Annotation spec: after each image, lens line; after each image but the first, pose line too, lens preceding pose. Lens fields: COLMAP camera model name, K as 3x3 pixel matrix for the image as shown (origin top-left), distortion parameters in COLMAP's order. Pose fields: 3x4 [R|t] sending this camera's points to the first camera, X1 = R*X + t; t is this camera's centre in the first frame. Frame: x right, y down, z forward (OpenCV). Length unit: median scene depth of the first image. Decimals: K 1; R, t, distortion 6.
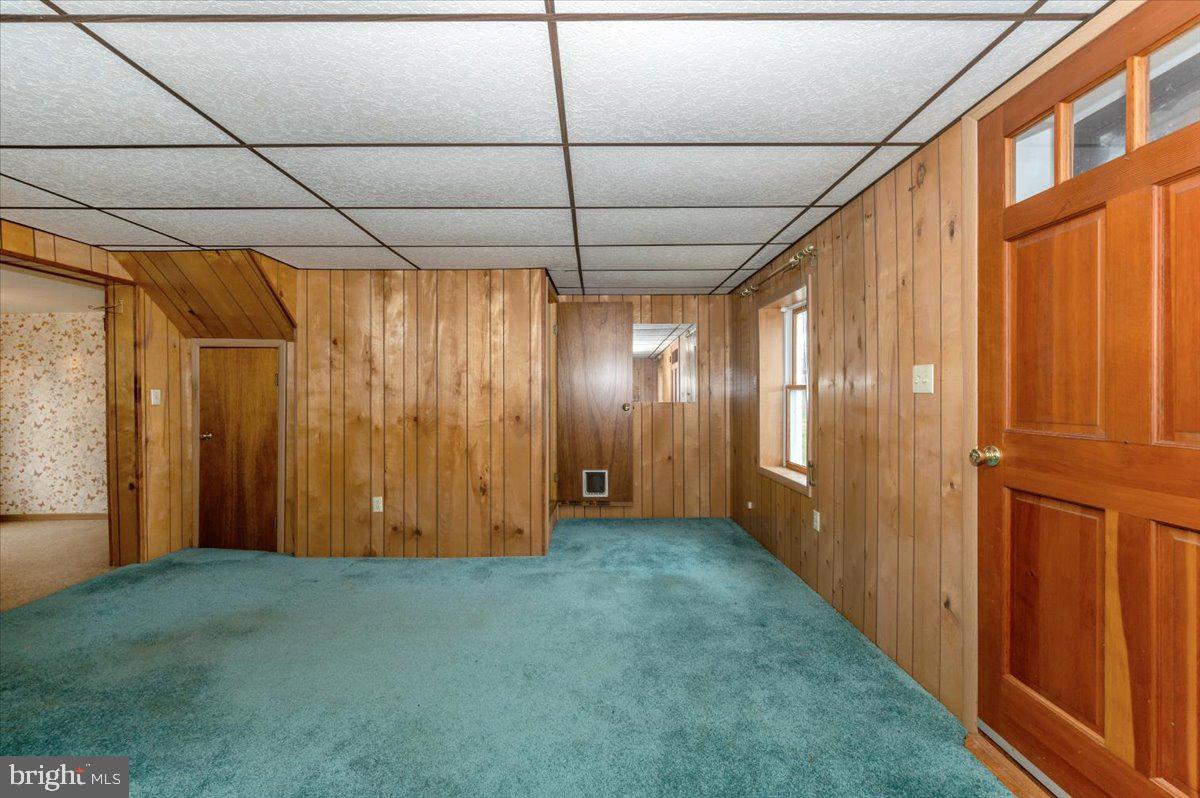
lens RADIAL K [[479.8, 0, 600.5], [0, 479.8, 393.9], [0, 0, 1]] dist [0.000179, 0.000921]
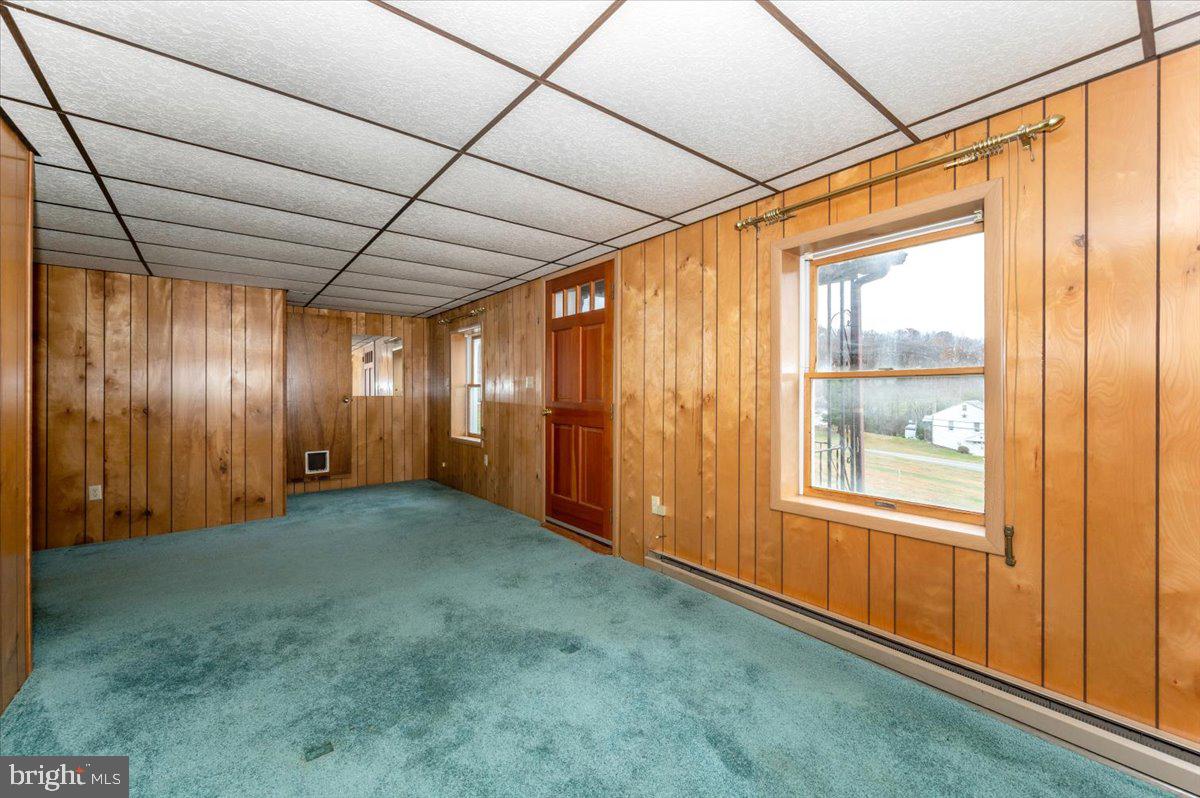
lens RADIAL K [[479.8, 0, 599.8], [0, 479.8, 393.5], [0, 0, 1]] dist [0.000179, 0.000921]
pose [[0.791656, -0.000129, 0.610967, -0.232644], [-0.001467, 0.999997, 0.002111, 0.008950], [-0.610965, -0.002568, 0.791653, -0.512607]]
